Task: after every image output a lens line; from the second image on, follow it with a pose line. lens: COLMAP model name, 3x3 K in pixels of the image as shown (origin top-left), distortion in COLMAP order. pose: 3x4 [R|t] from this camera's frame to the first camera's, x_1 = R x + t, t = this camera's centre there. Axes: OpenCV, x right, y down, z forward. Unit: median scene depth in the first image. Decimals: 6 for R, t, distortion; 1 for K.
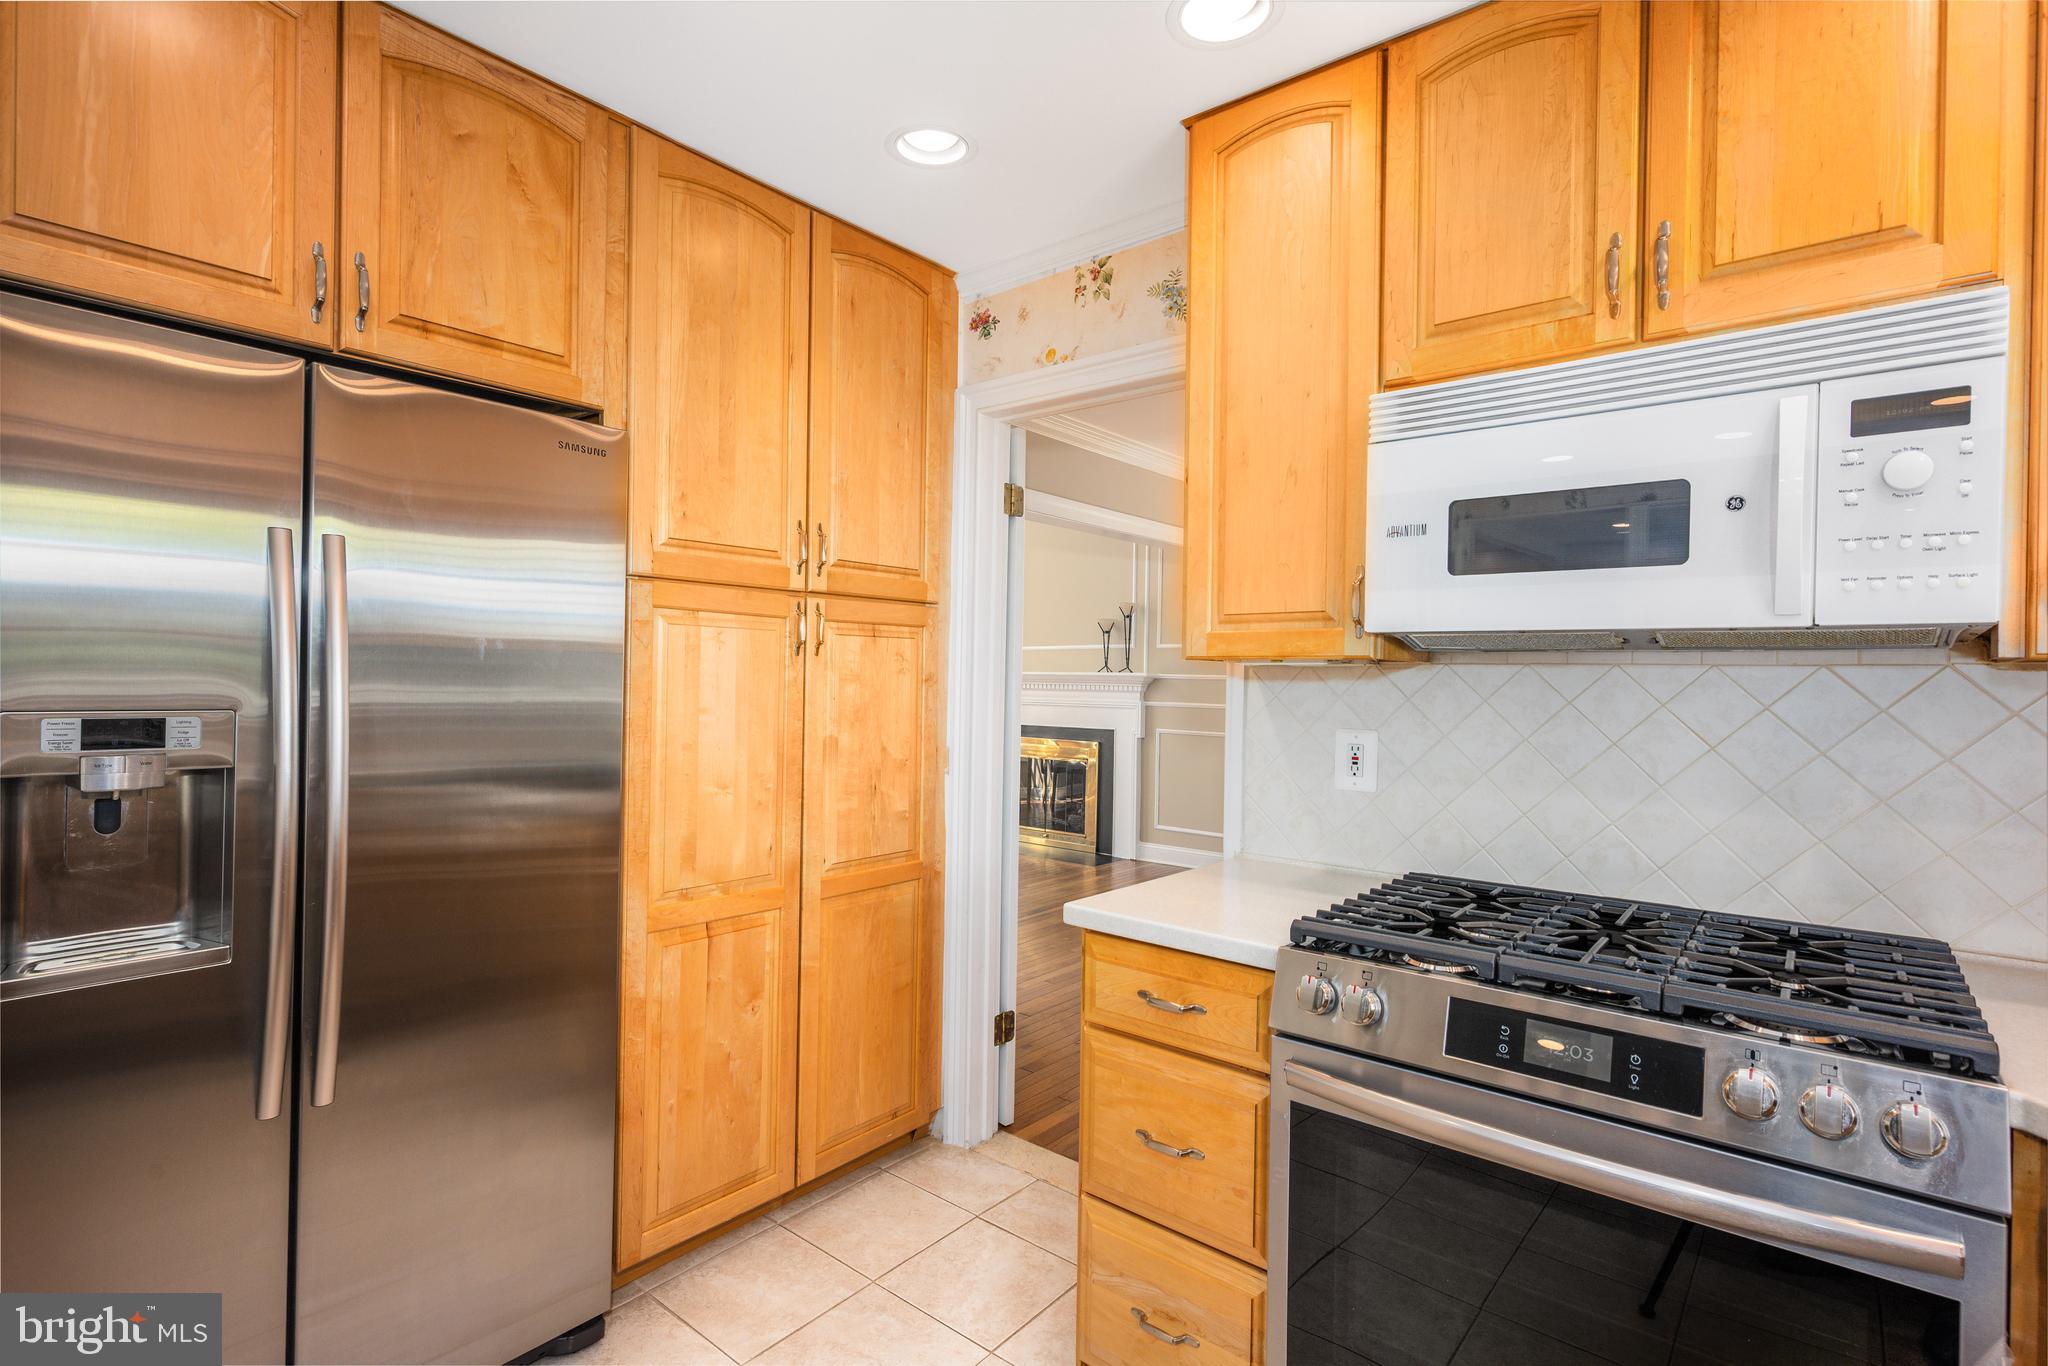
lens RADIAL K [[981.8, 0, 1018.4], [0, 981.8, 682.2], [0, 0, 1]] dist [-0.001253, 0.001105]
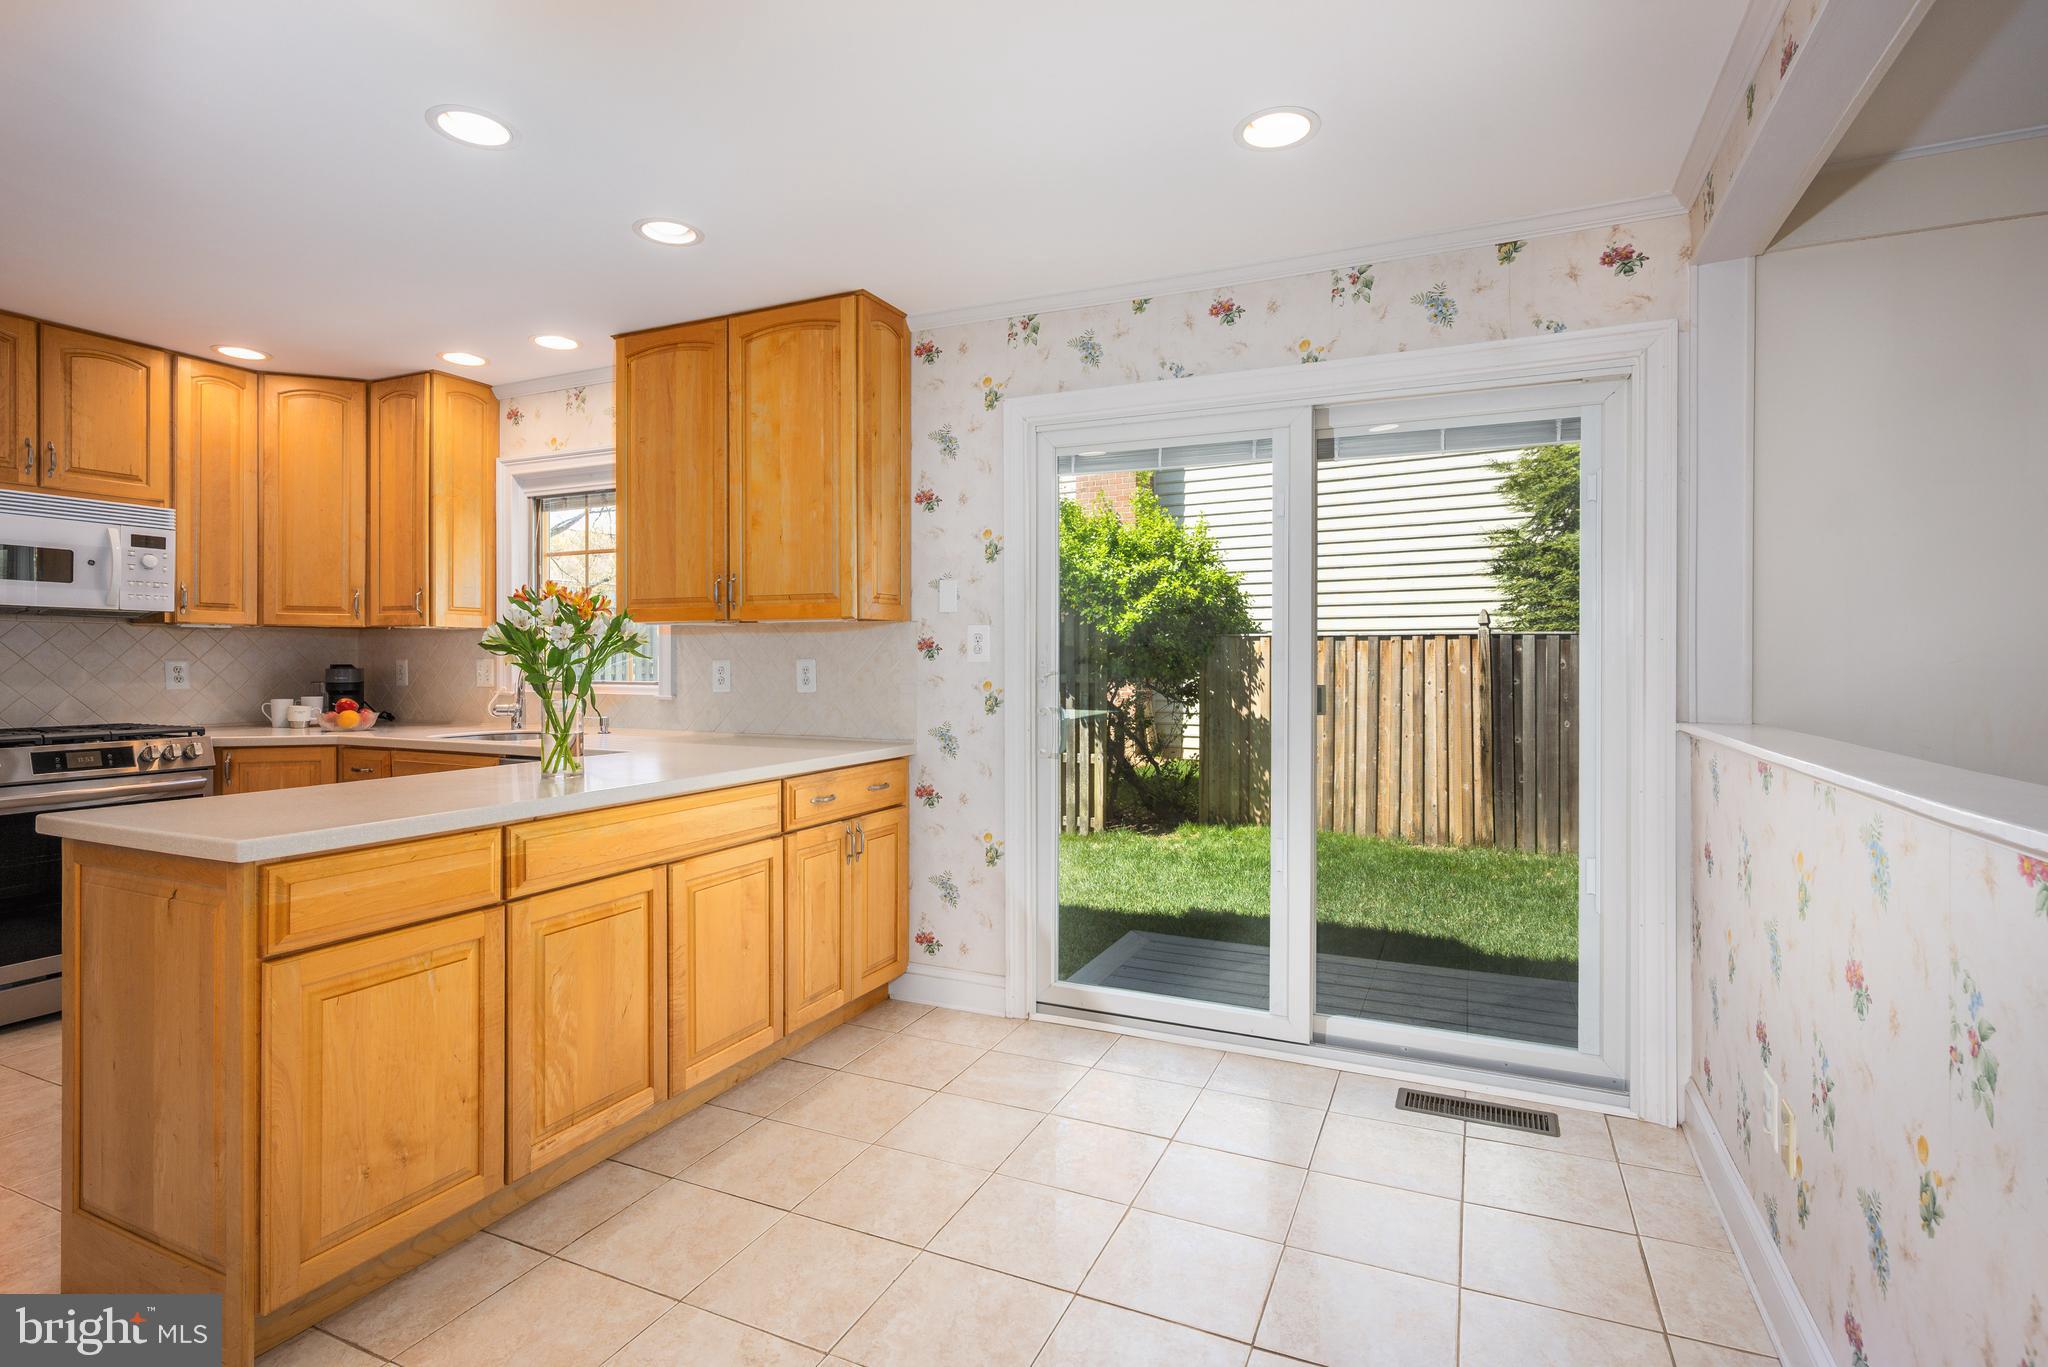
lens RADIAL K [[981.8, 0, 1004.2], [0, 981.8, 664.4], [0, 0, 1]] dist [-0.001253, 0.001105]
pose [[-0.253349, -0.019371, 0.967181, -2.214764], [-0.003650, 0.999812, 0.019068, 0.032736], [-0.967368, 0.001300, -0.253372, -0.654268]]
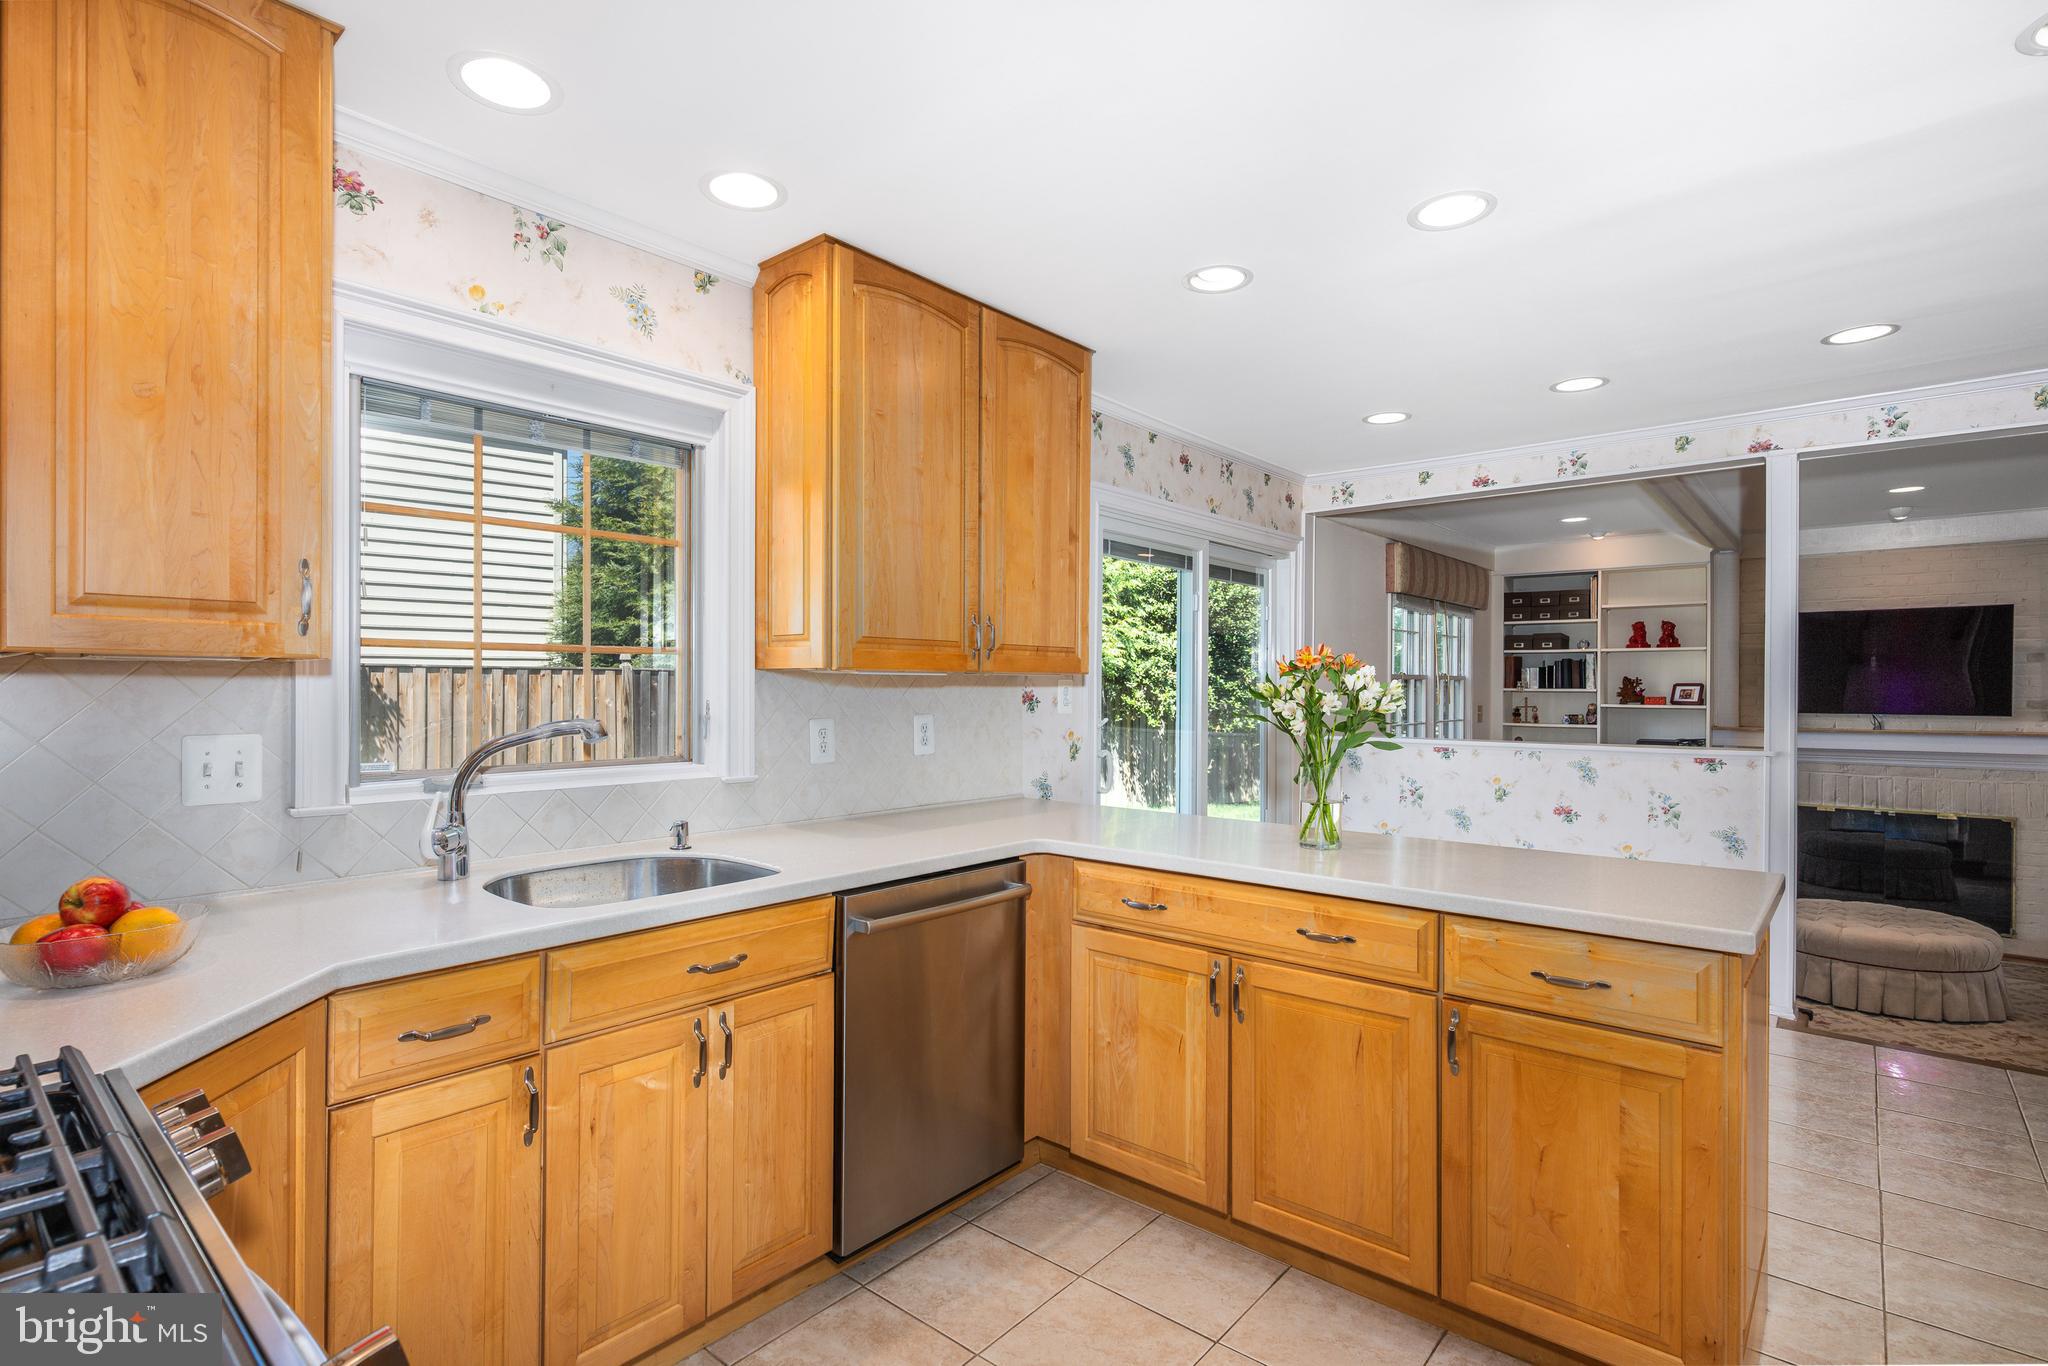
lens RADIAL K [[981.8, 0, 1013.7], [0, 981.8, 688.4], [0, 0, 1]] dist [-0.001253, 0.001105]
pose [[-0.999426, -0.017973, 0.028719, 0.031685], [-0.017838, 0.999829, 0.004957, -0.001887], [-0.028804, 0.004441, -0.999575, 1.267620]]
